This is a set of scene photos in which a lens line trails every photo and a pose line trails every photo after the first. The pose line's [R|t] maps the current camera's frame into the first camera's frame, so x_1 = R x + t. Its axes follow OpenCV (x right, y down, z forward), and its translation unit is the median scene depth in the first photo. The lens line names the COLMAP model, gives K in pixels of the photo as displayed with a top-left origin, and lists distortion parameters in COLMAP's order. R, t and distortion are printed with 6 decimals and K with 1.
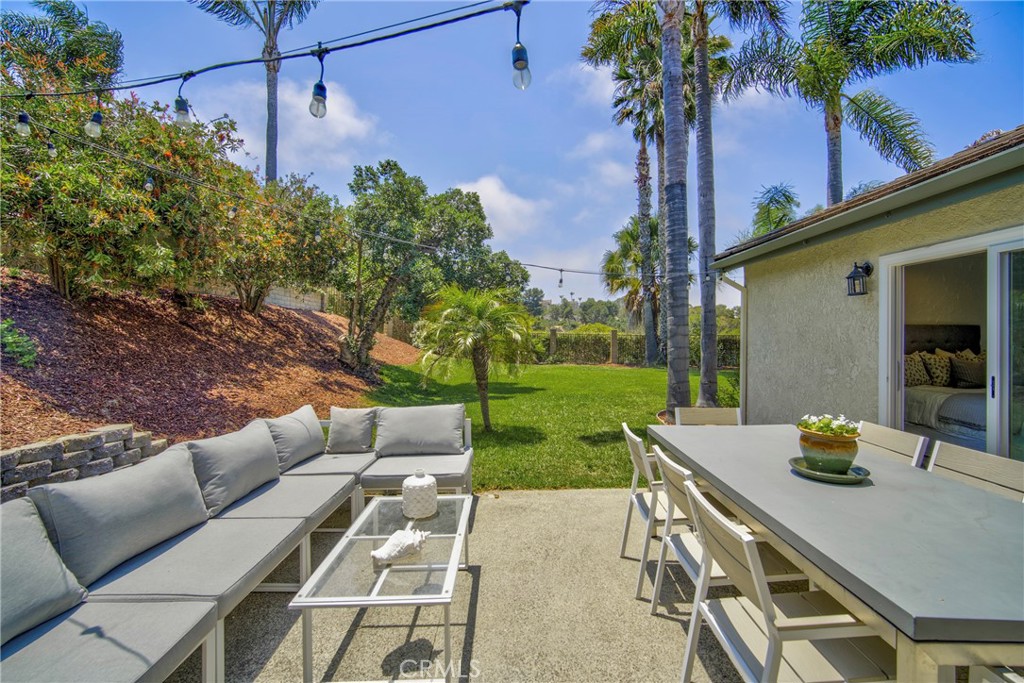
lens RADIAL K [[443.9, 0, 514.5], [0, 443.9, 337.1], [0, 0, 1]] dist [-0.007119, -0.002213]
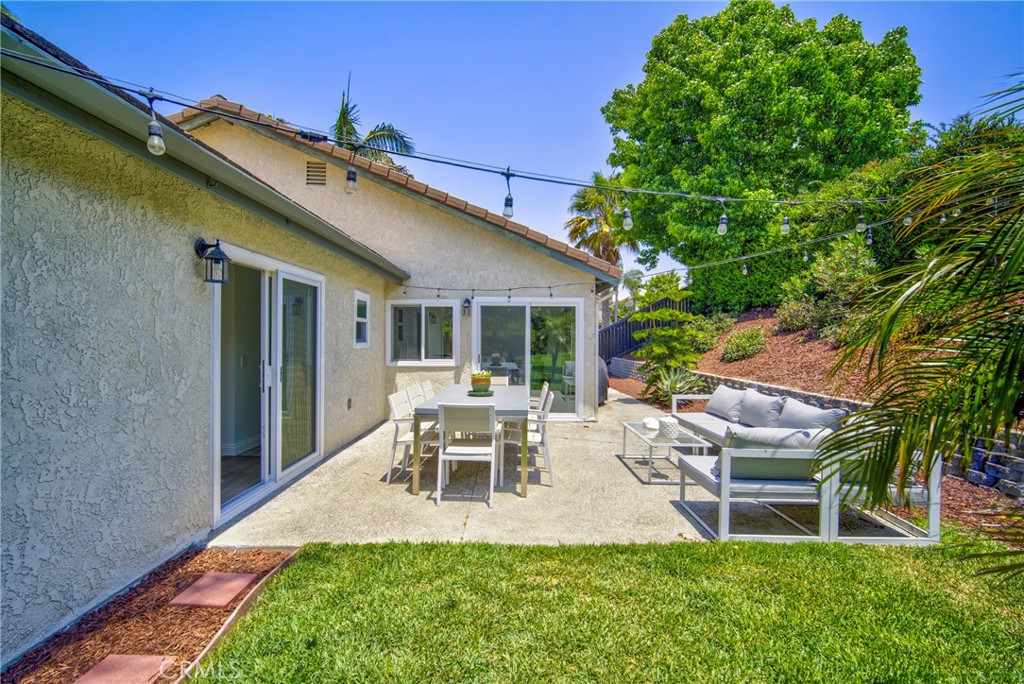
lens RADIAL K [[443.9, 0, 503.6], [0, 443.9, 338.9], [0, 0, 1]] dist [-0.007119, -0.002213]
pose [[-0.999839, -0.008535, 0.015804, 0.152624], [-0.008451, 0.999950, 0.005381, -0.003652], [-0.015850, 0.005247, -0.999861, 0.990226]]
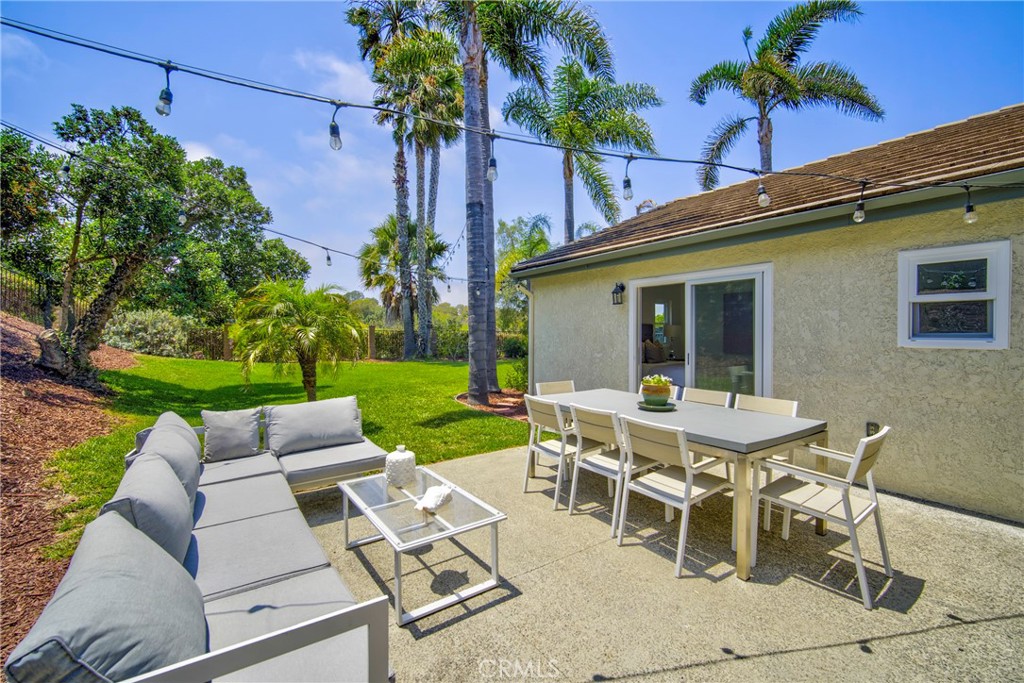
lens RADIAL K [[443.9, 0, 514.8], [0, 443.9, 335.3], [0, 0, 1]] dist [-0.007119, -0.002213]
pose [[0.829846, -0.006271, 0.557957, -0.215385], [0.002955, 0.999972, 0.006844, 0.000675], [-0.557984, -0.004031, 0.829842, -0.046112]]
